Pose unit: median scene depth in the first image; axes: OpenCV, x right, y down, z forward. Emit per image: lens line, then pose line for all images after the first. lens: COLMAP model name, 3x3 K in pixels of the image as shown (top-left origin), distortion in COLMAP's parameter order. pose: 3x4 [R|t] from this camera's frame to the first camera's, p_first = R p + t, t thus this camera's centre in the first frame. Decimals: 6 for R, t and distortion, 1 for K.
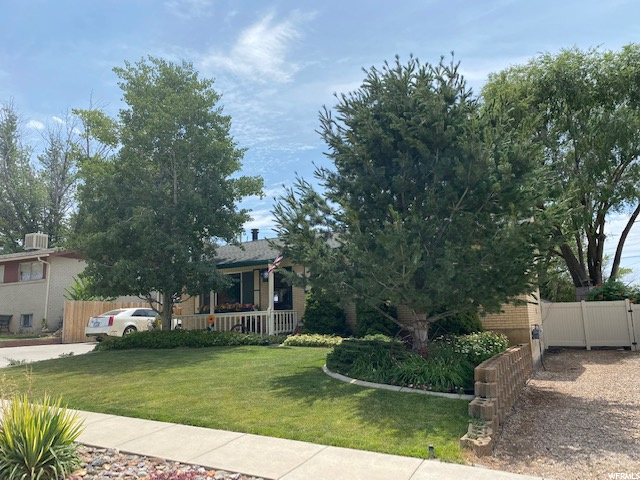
lens RADIAL K [[481.0, 0, 320.0], [0, 481.0, 240.0], [0, 0, 1]] dist [0.113257, -0.160647]
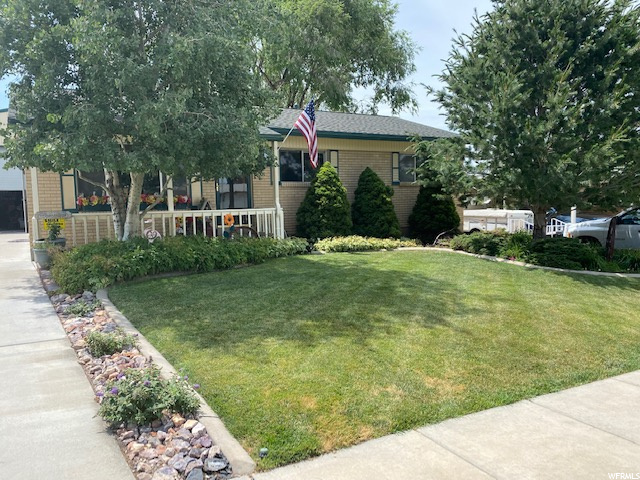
lens RADIAL K [[481.0, 0, 320.0], [0, 481.0, 240.0], [0, 0, 1]] dist [0.113257, -0.160647]
pose [[0.540288, -0.046816, 0.840177, -0.634003], [-0.133275, 0.981088, 0.140371, 0.079420], [-0.830859, -0.187815, 0.523831, 0.527285]]
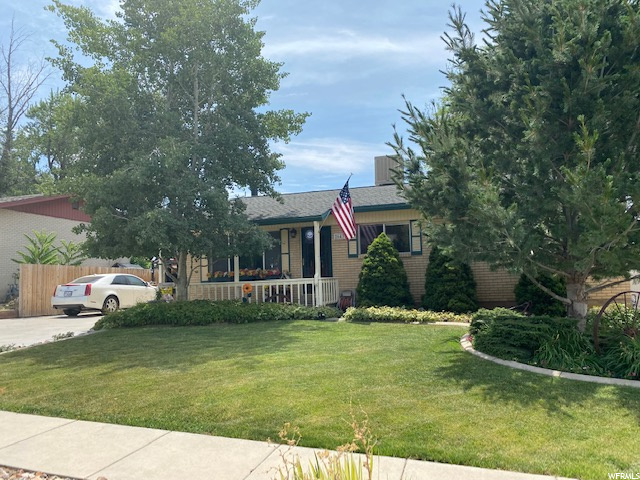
lens RADIAL K [[483.4, 0, 326.8], [0, 483.4, 243.1], [0, 0, 1]] dist [0.108066, -0.166809]
pose [[0.985560, 0.015209, 0.168640, -0.213219], [-0.027510, 0.997108, 0.070850, 0.026838], [-0.167075, -0.074466, 0.983128, 0.181413]]
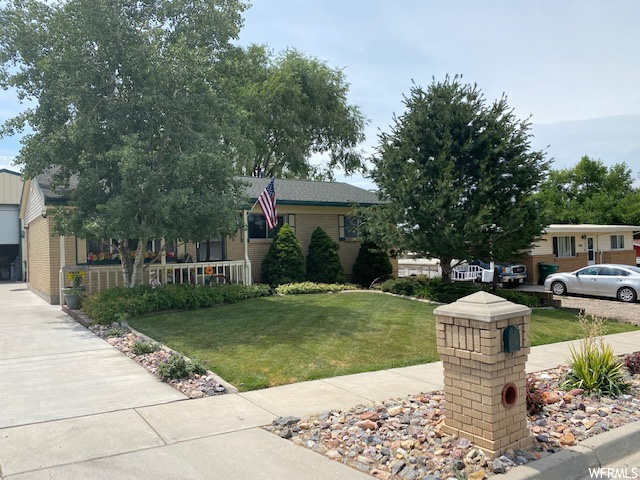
lens RADIAL K [[481.0, 0, 320.0], [0, 481.0, 240.0], [0, 0, 1]] dist [0.113257, -0.160647]
pose [[0.481964, 0.032245, 0.875598, -0.793871], [-0.131299, 0.990697, 0.035789, 0.052944], [-0.866297, -0.132214, 0.481714, 0.410971]]
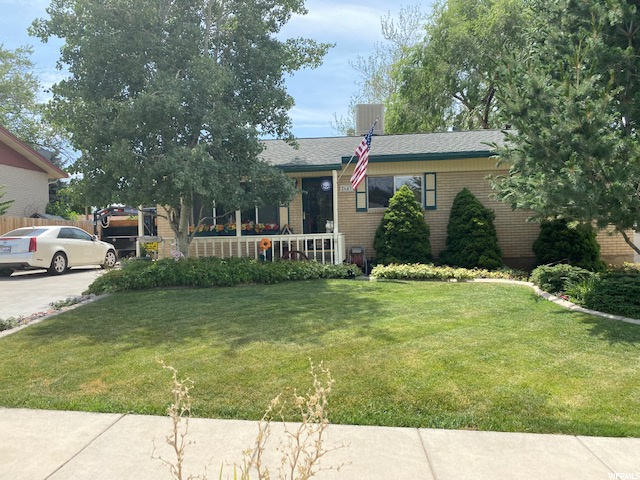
lens RADIAL K [[481.0, 0, 320.0], [0, 481.0, 240.0], [0, 0, 1]] dist [0.113257, -0.160647]
pose [[0.920997, 0.006374, 0.389517, -0.390840], [-0.066851, 0.987620, 0.141906, 0.049727], [-0.383790, -0.156734, 0.910022, 0.310546]]
